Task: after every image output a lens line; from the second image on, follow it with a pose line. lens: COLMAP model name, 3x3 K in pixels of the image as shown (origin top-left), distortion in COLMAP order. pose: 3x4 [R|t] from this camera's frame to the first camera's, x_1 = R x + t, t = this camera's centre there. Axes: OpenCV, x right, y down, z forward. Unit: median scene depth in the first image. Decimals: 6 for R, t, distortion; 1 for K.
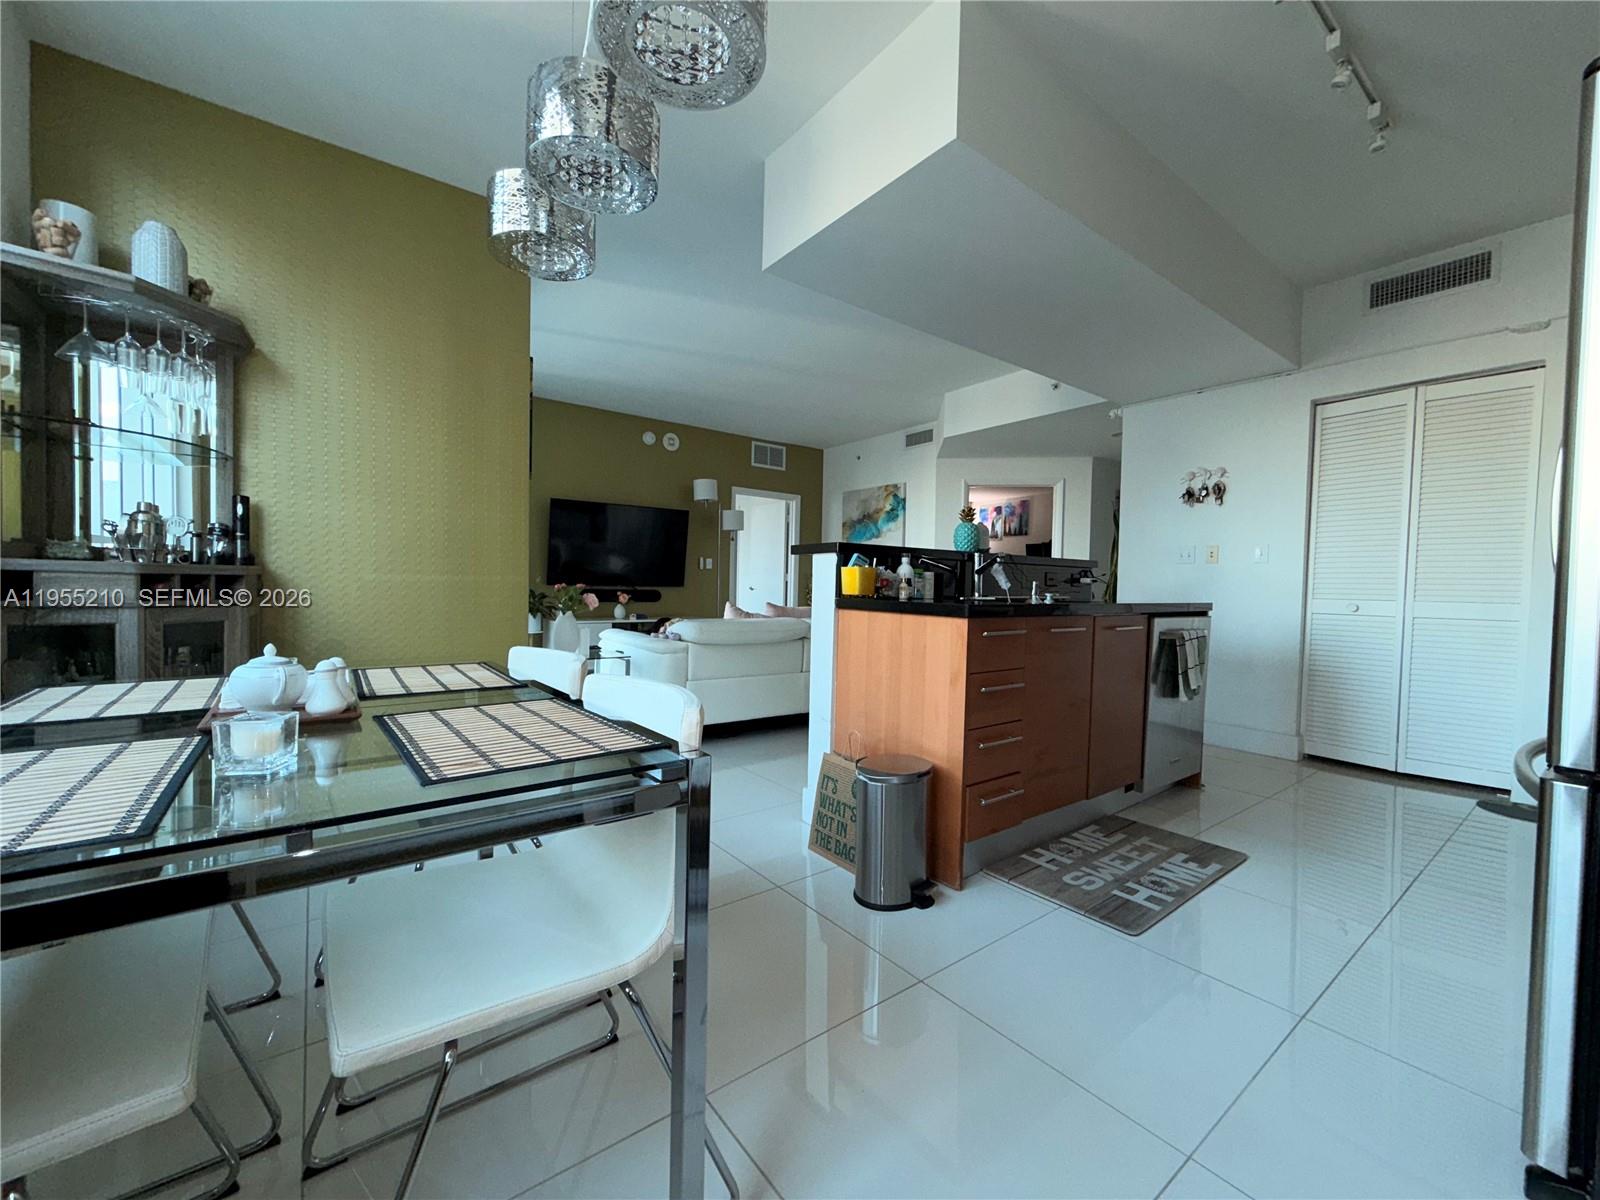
lens RADIAL K [[635.2, 0, 792.5], [0, 635.2, 602.6], [0, 0, 1]] dist [-0.001552, -0.000180]
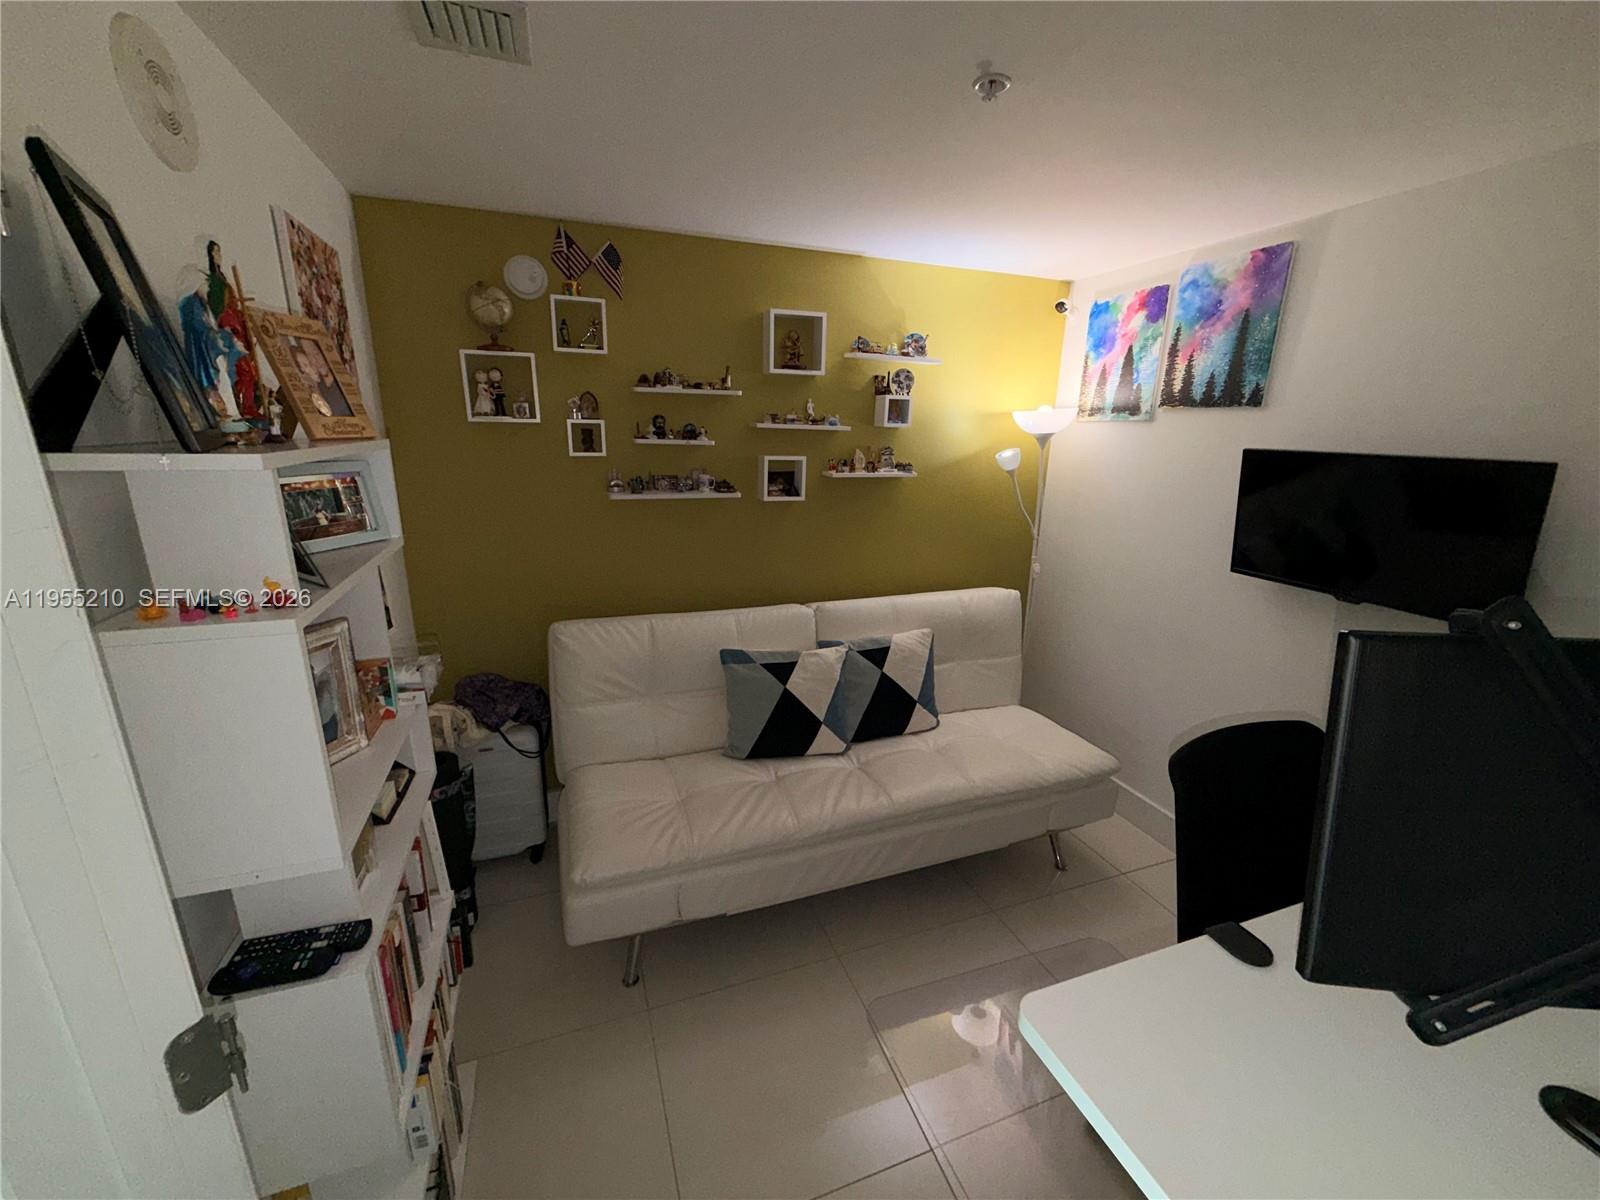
lens RADIAL K [[635.2, 0, 797.7], [0, 635.2, 603.3], [0, 0, 1]] dist [-0.001552, -0.000180]
pose [[0.958928, 0.076334, -0.273184, 0.351949], [-0.009642, 0.971324, 0.237564, -0.114544], [0.283484, -0.225172, 0.932166, 0.915039]]
